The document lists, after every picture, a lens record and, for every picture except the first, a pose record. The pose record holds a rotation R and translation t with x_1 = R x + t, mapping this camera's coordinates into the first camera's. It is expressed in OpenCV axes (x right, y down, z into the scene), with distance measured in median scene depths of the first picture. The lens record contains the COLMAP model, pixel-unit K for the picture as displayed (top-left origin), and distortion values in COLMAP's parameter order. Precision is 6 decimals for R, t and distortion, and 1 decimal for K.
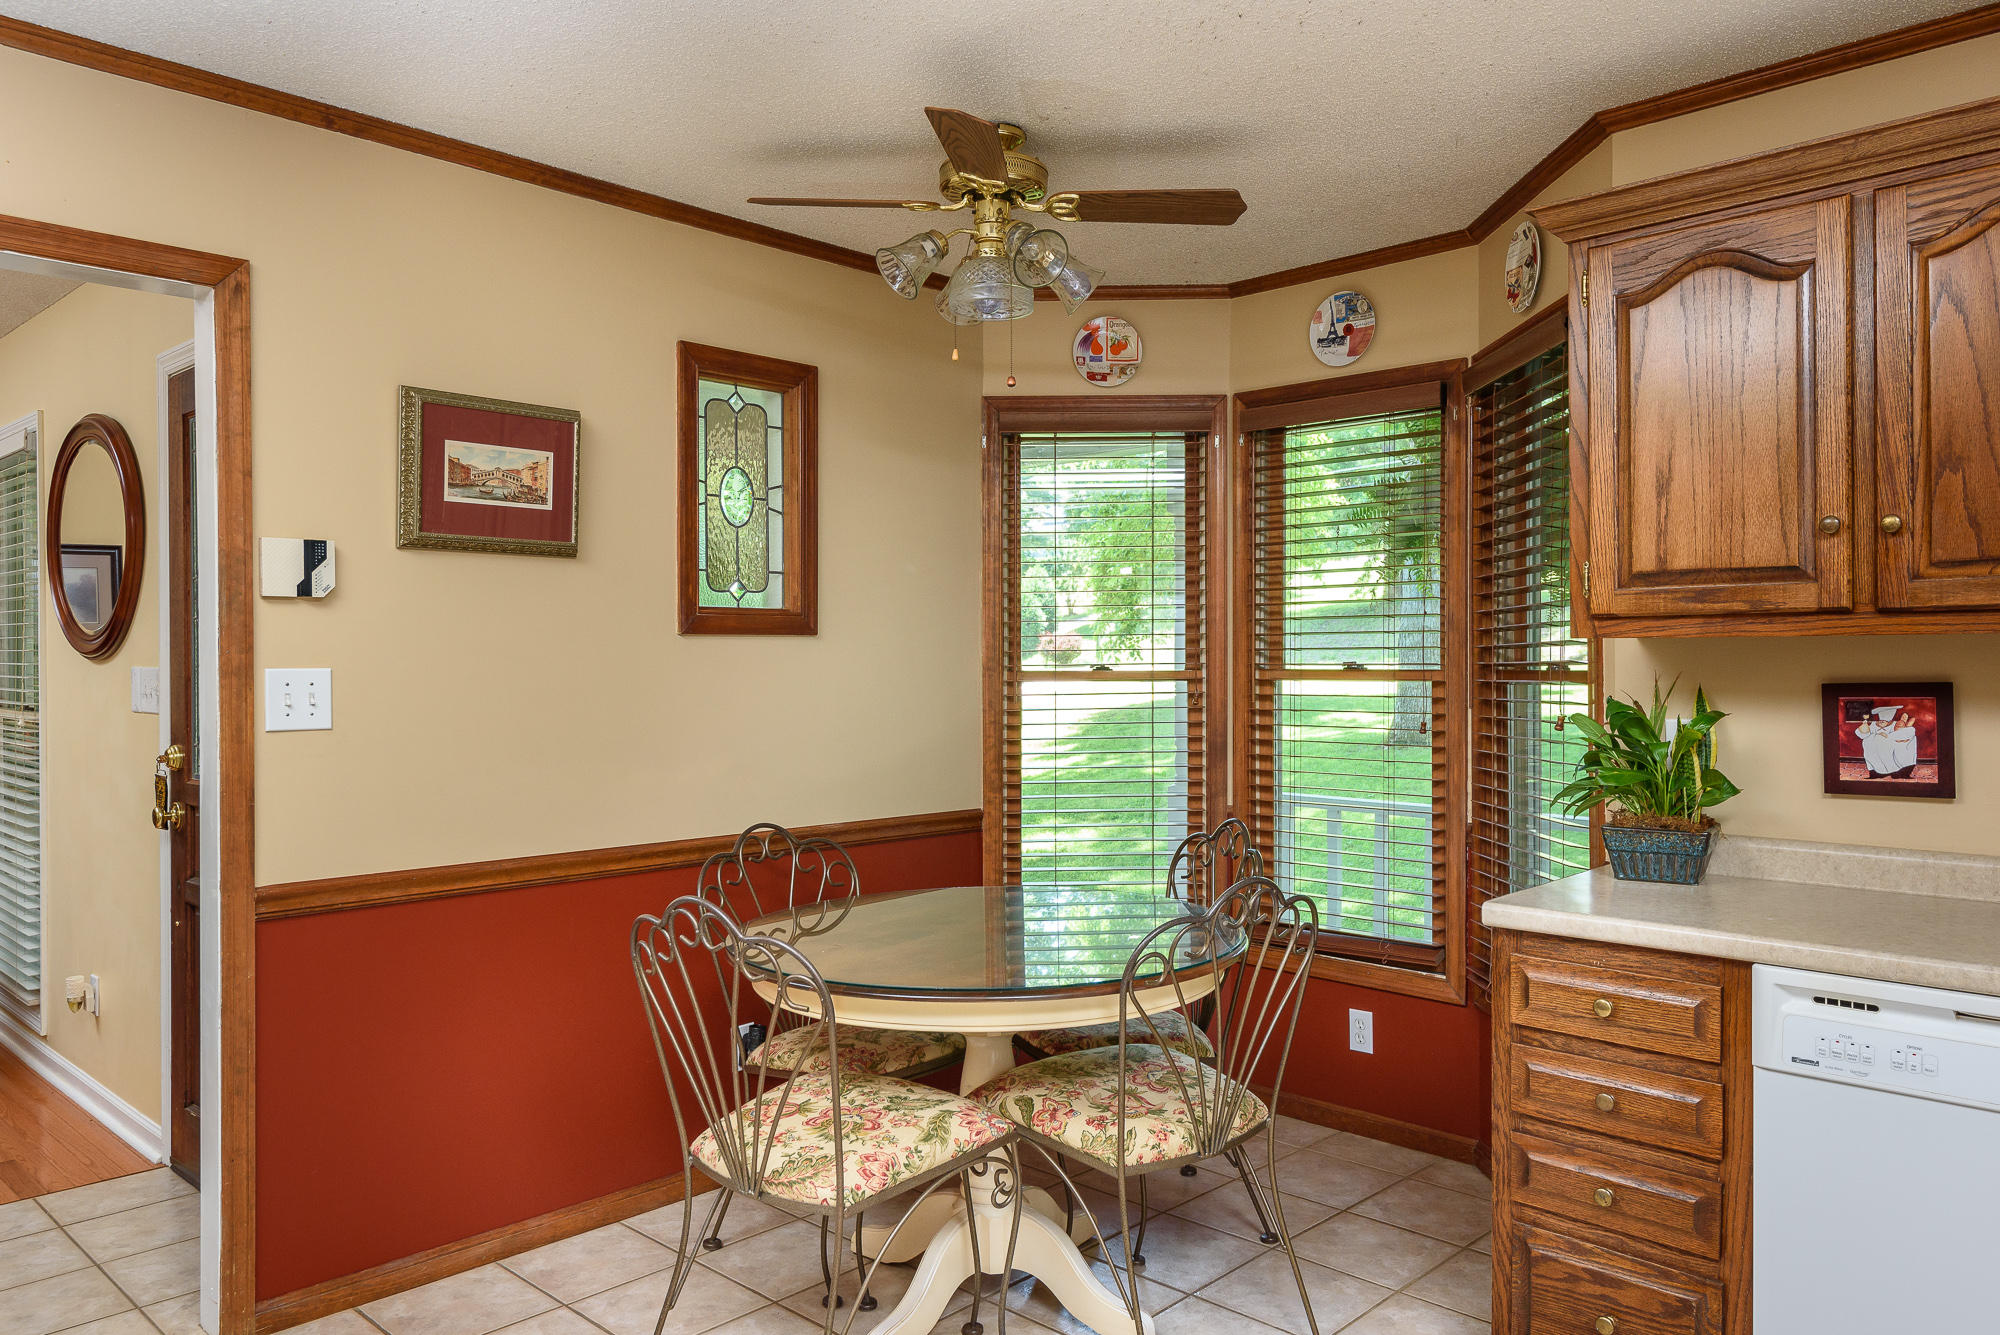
lens RADIAL K [[1414.1, 0, 984.5], [0, 1414.1, 674.6], [0, 0, 1]] dist [0.031519, -0.031355]
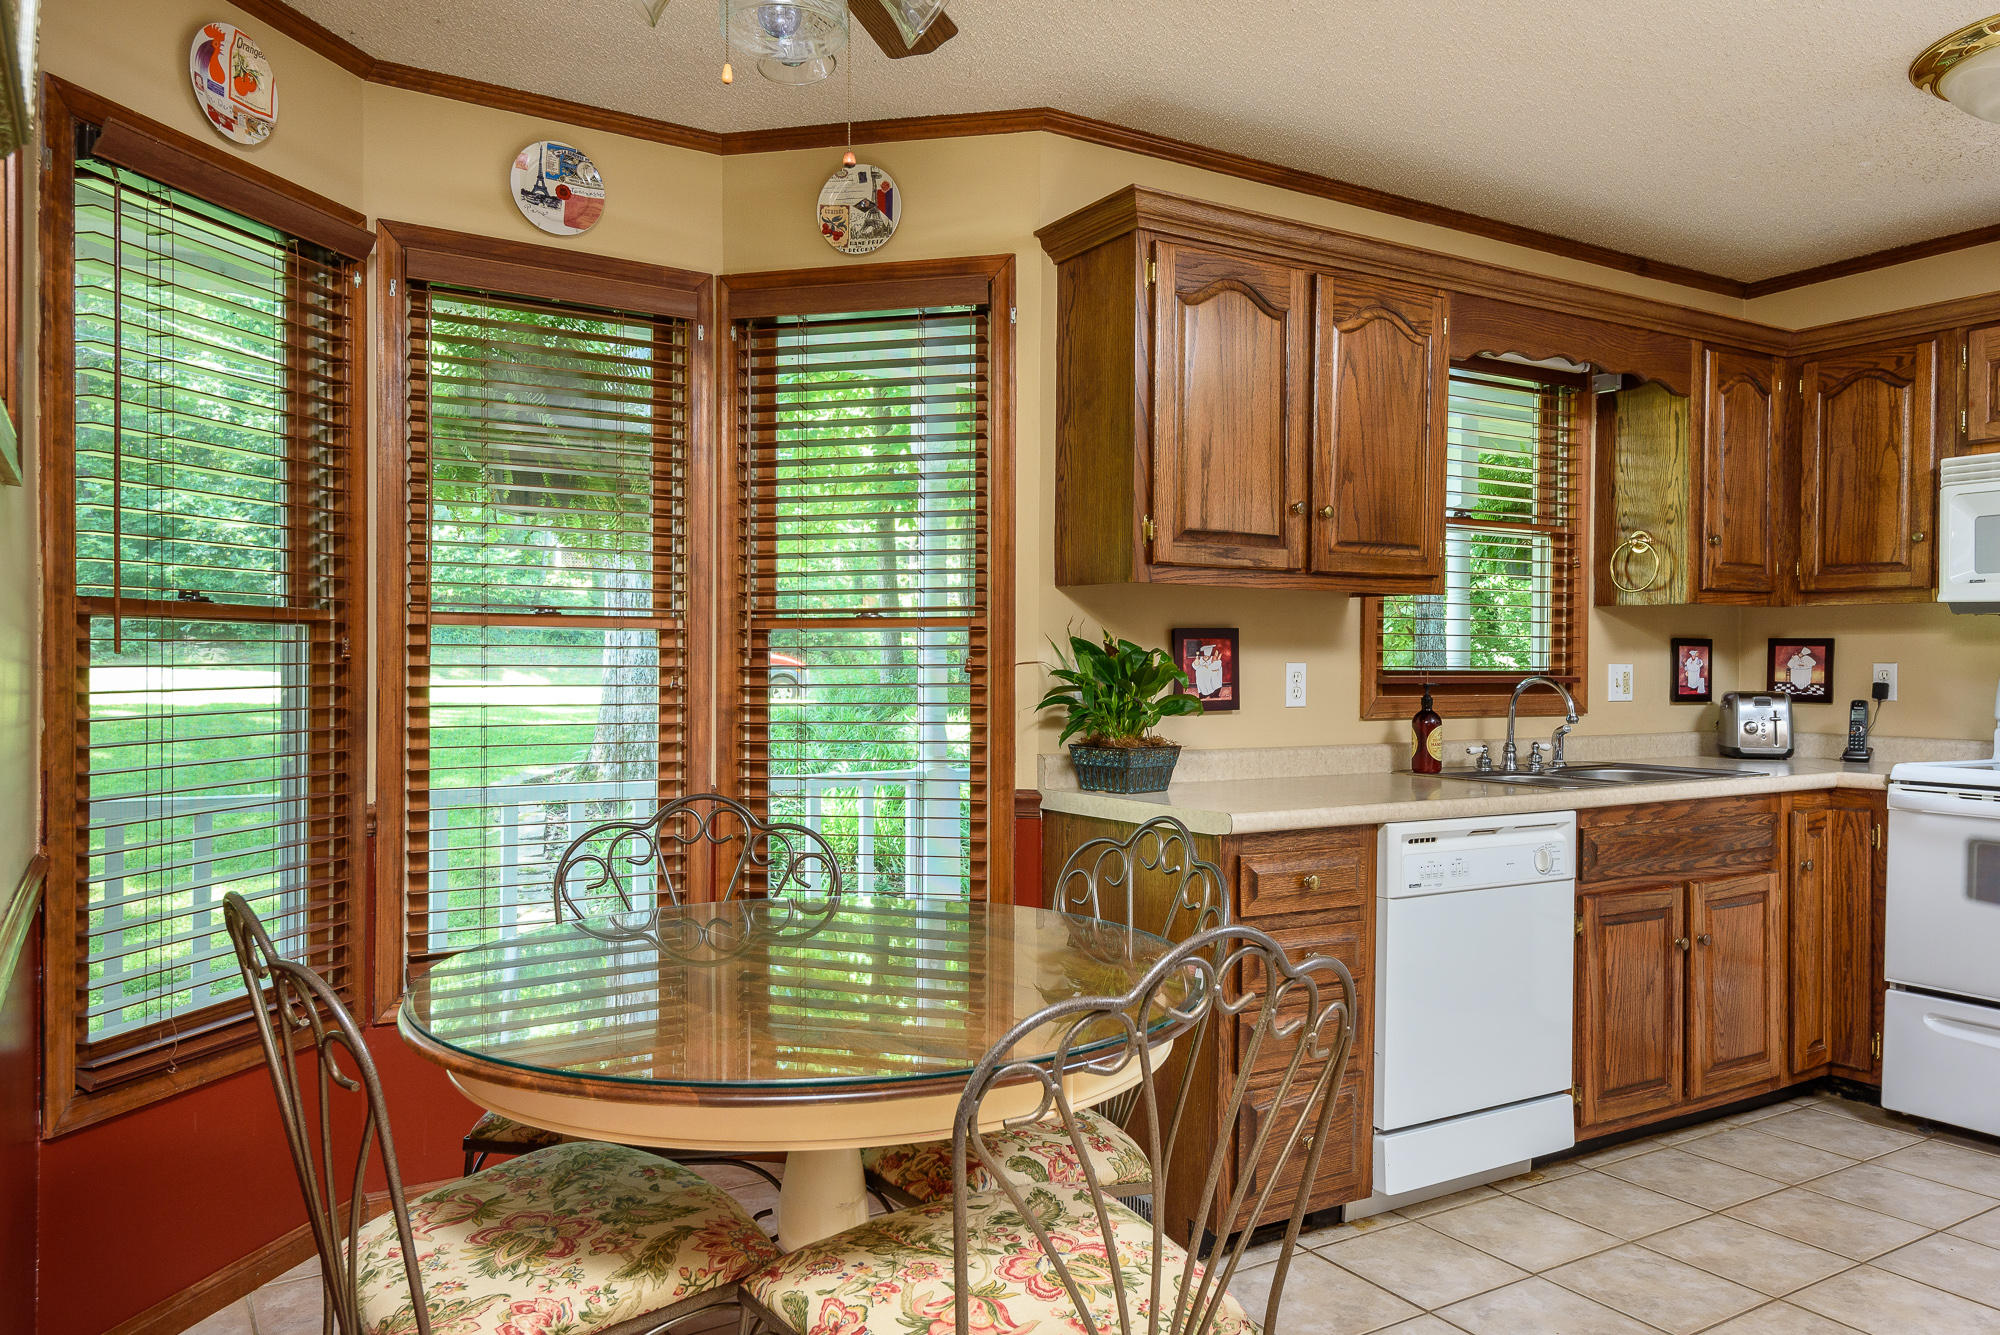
lens RADIAL K [[1428.8, 0, 984.0], [0, 1428.8, 675.4], [0, 0, 1]] dist [0.022842, -0.012742]
pose [[0.227411, -0.000357, 0.973799, -0.773093], [0.004479, 0.999990, -0.000679, 0.052881], [-0.973788, 0.004516, 0.227411, 0.933466]]
